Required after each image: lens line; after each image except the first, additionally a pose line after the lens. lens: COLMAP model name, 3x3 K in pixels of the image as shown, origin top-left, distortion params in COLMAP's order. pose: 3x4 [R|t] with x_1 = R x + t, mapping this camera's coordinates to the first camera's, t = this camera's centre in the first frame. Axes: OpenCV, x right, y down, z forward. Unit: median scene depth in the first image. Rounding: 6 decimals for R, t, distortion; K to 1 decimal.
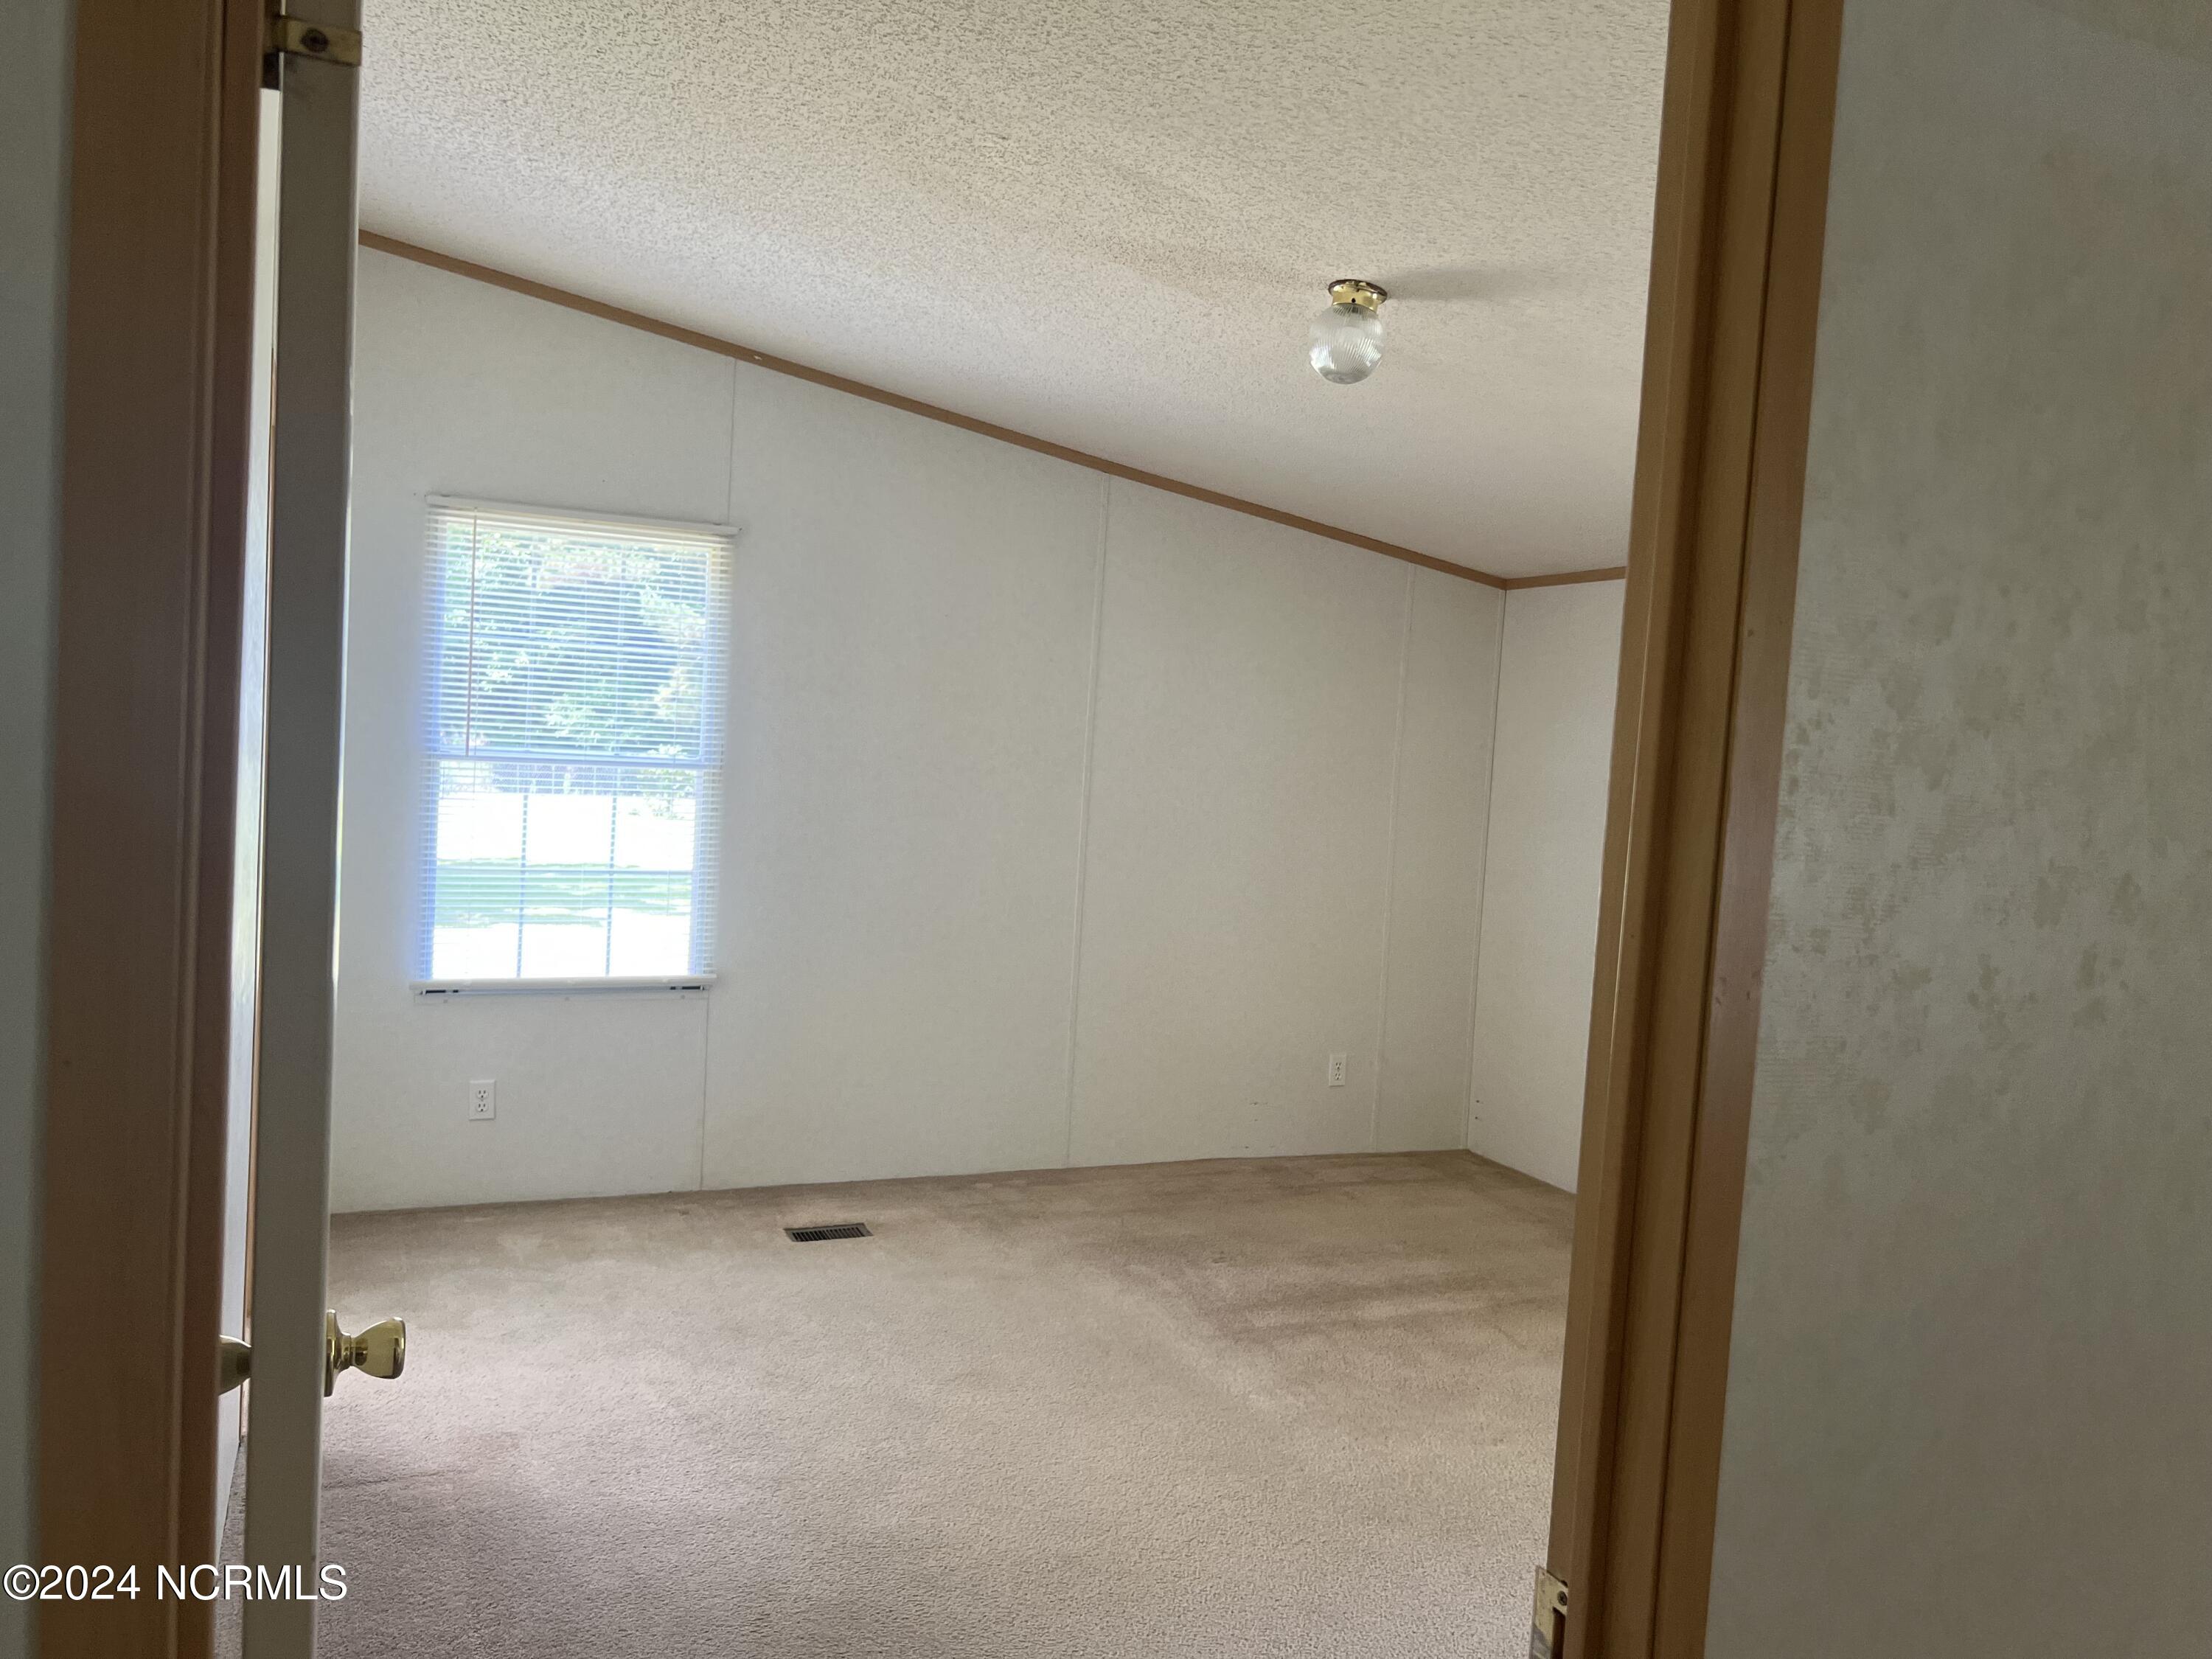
lens RADIAL K [[1657.7, 0, 1104.8], [0, 1657.7, 828.3], [0, 0, 1]] dist [0.056667, -0.069154]
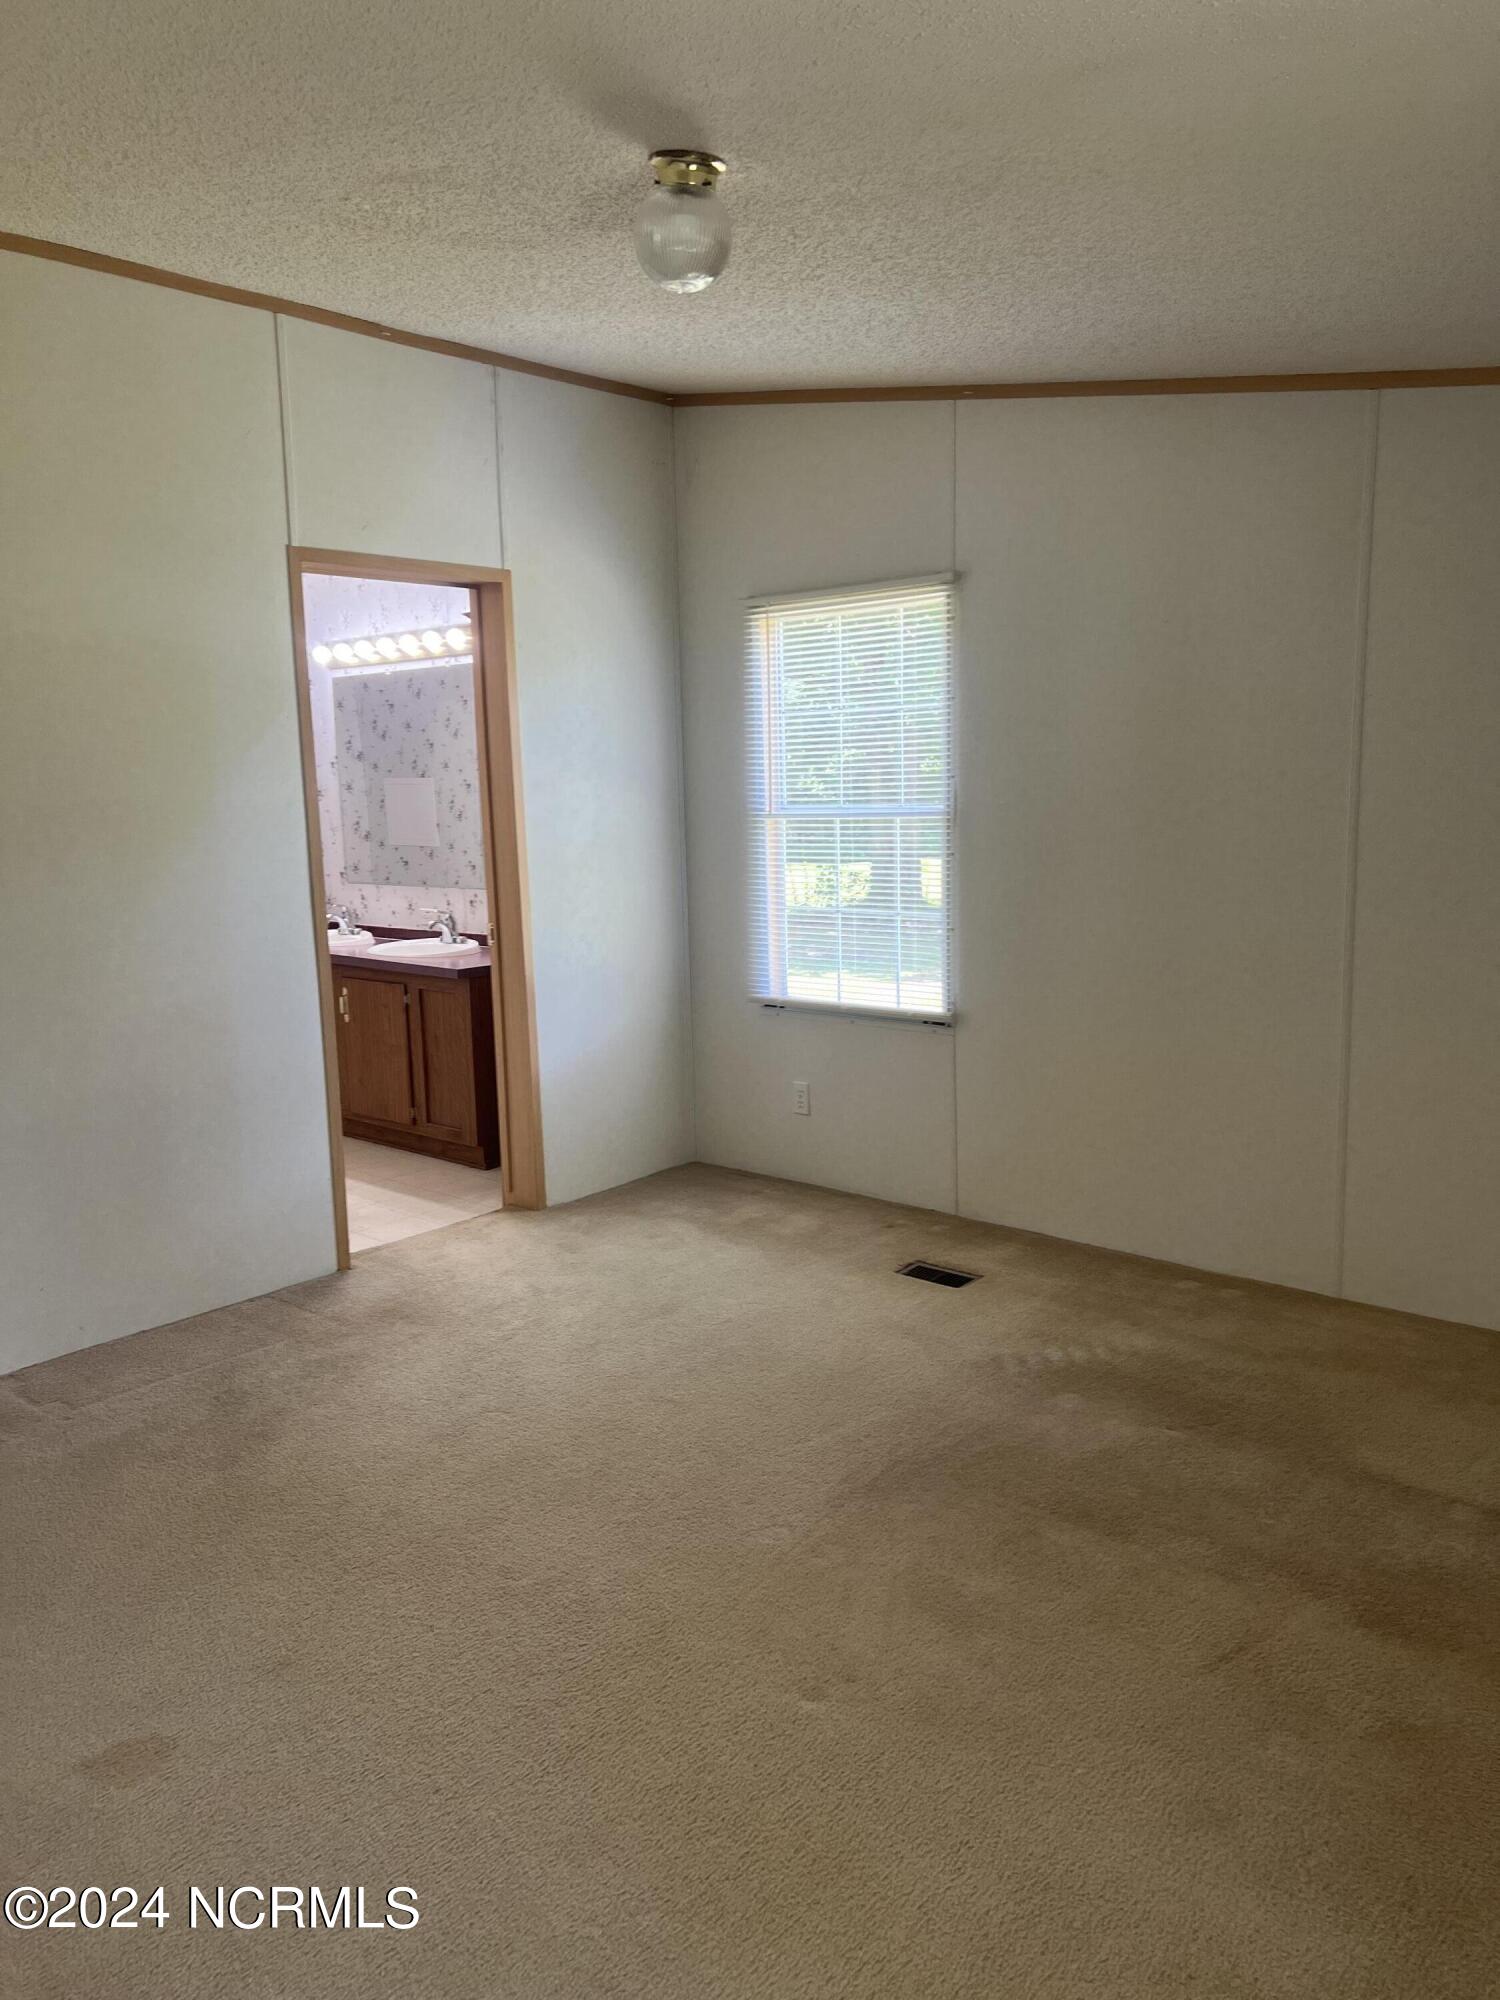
lens RADIAL K [[1498.8, 0, 749.2], [0, 1498.8, 1000.2], [0, 0, 1]] dist [0.056667, -0.069154]
pose [[0.402055, 0.072015, -0.912779, 0.581918], [-0.001606, 0.996956, 0.077948, 0.006786], [0.915614, -0.029874, 0.400947, 0.515300]]
